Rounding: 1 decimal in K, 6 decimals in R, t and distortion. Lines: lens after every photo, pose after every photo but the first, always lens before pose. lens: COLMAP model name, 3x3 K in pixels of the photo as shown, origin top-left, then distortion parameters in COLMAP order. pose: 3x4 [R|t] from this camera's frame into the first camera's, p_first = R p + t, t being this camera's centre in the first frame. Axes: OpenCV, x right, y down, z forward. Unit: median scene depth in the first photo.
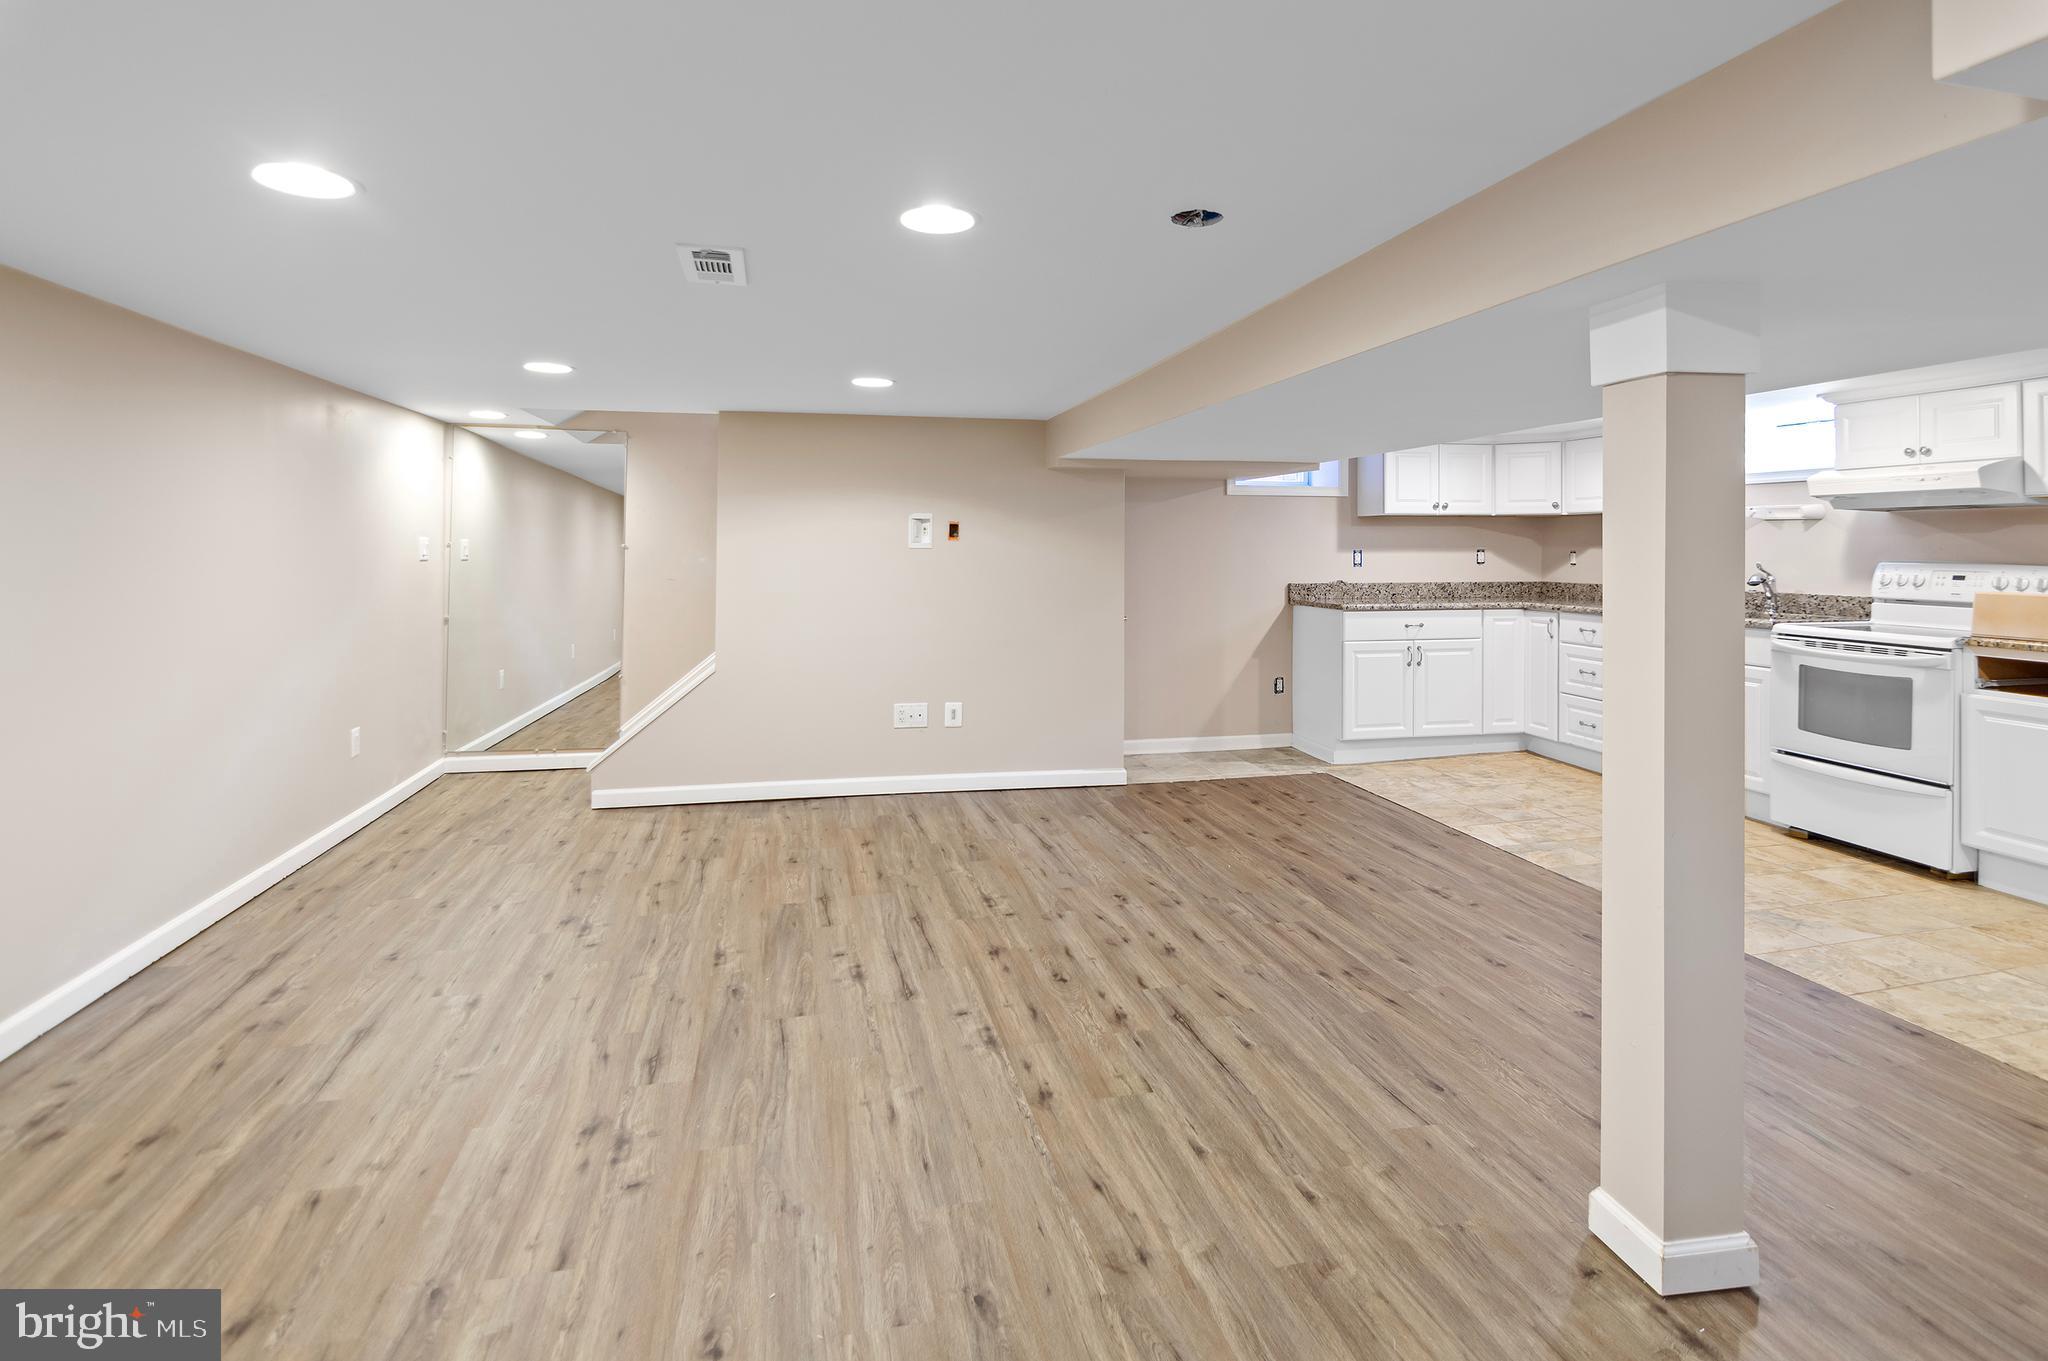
lens RADIAL K [[1044.0, 0, 1037.8], [0, 1044.0, 544.0], [0, 0, 1]] dist [-0.001674, -0.004895]
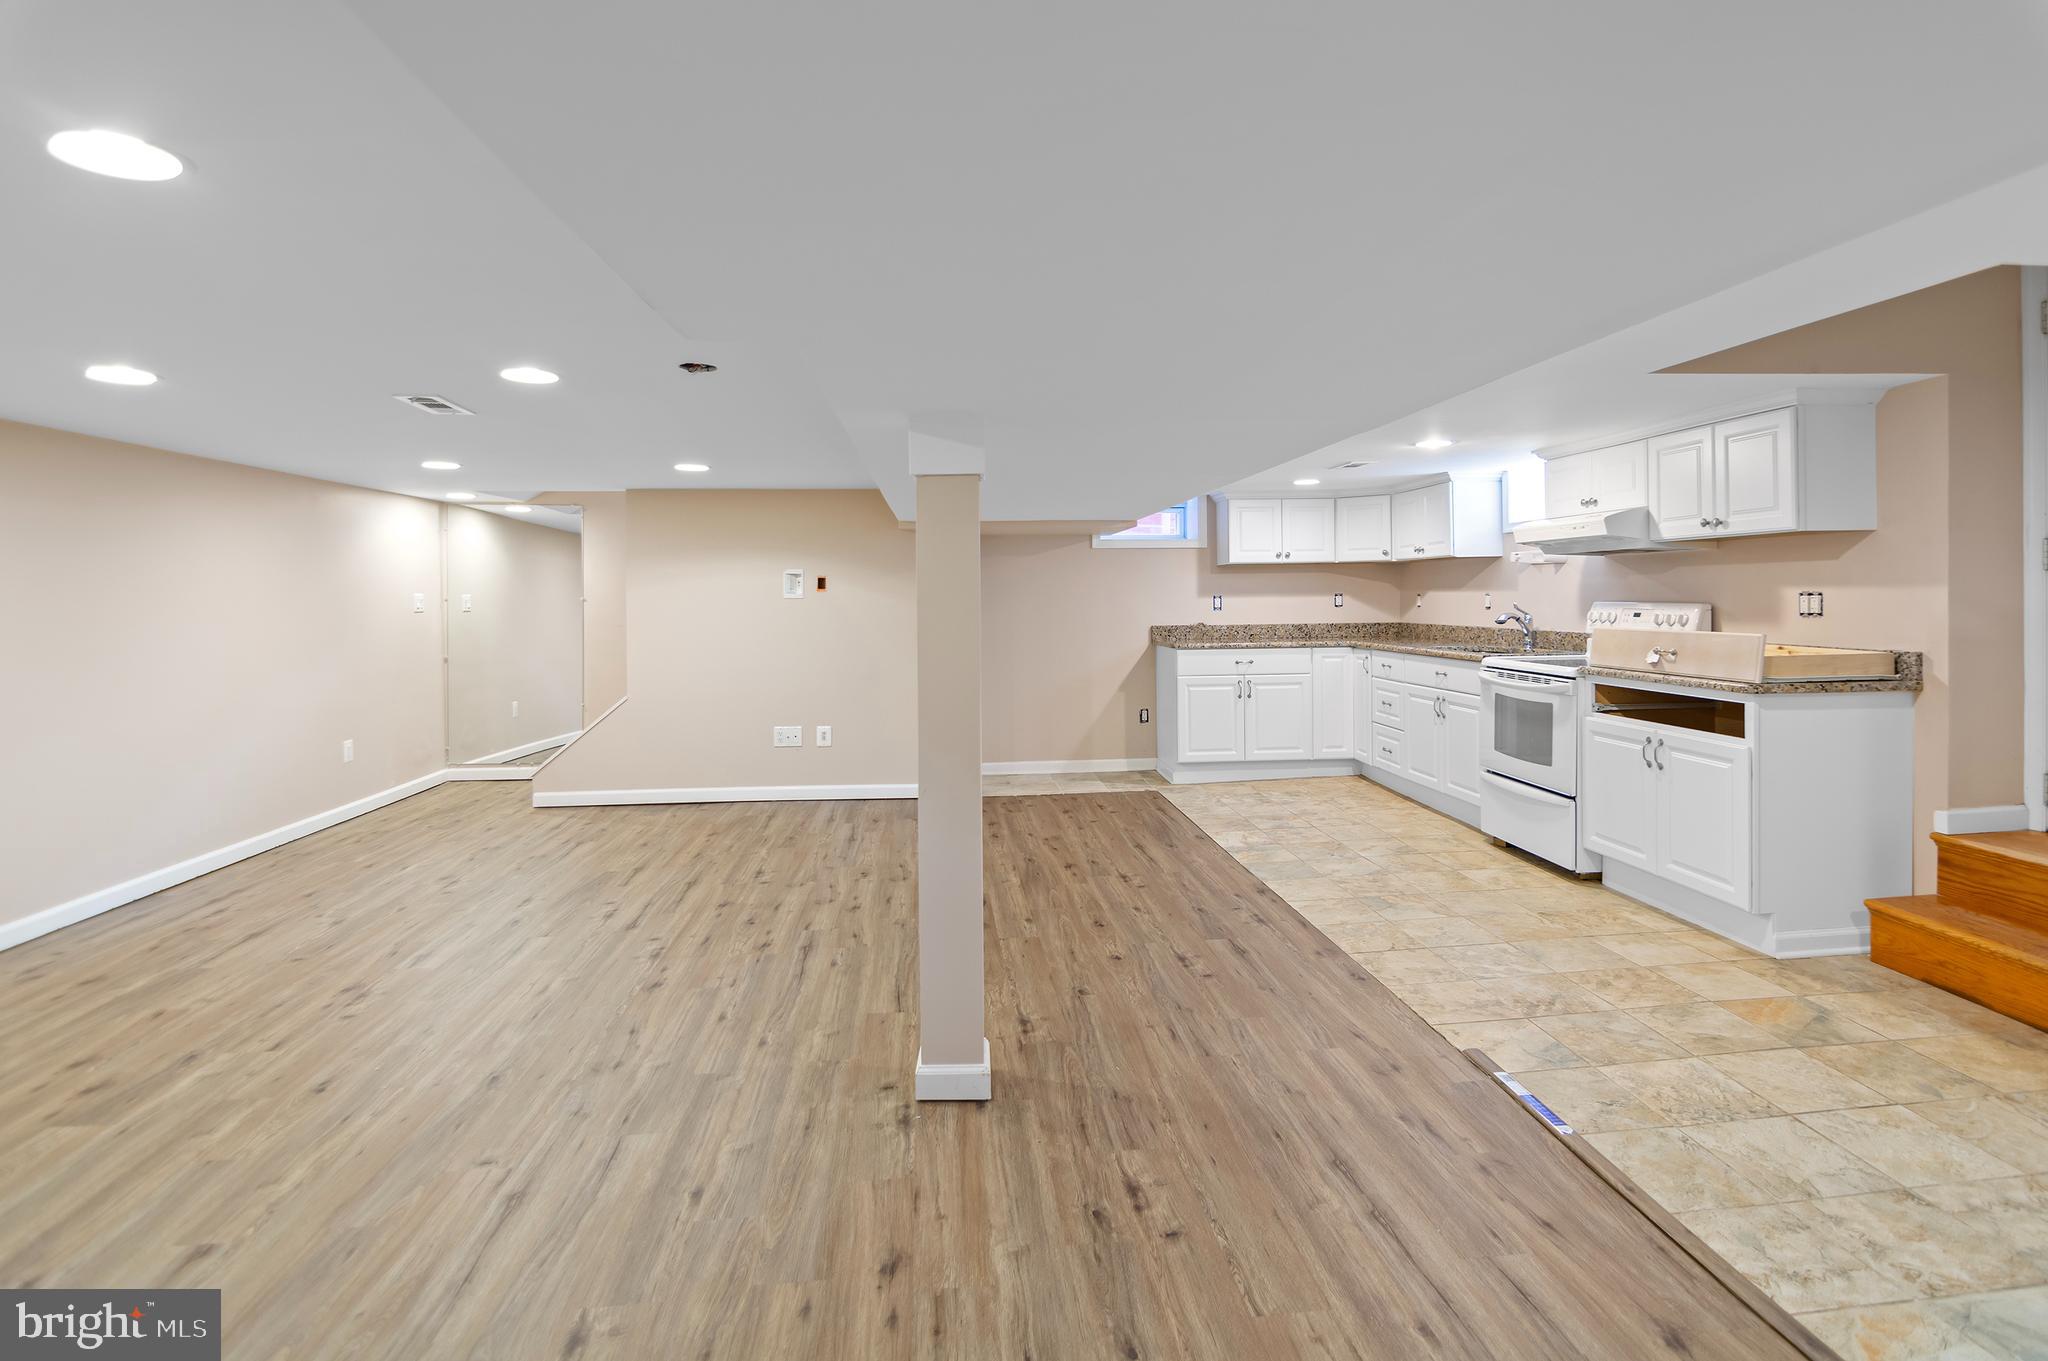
lens RADIAL K [[1044.0, 0, 1069.8], [0, 1044.0, 608.3], [0, 0, 1]] dist [-0.001674, -0.004895]
pose [[0.991252, -0.009622, -0.131633, 0.398757], [0.011706, 0.999818, 0.015062, 0.001350], [0.131465, -0.016471, 0.991184, -0.169542]]
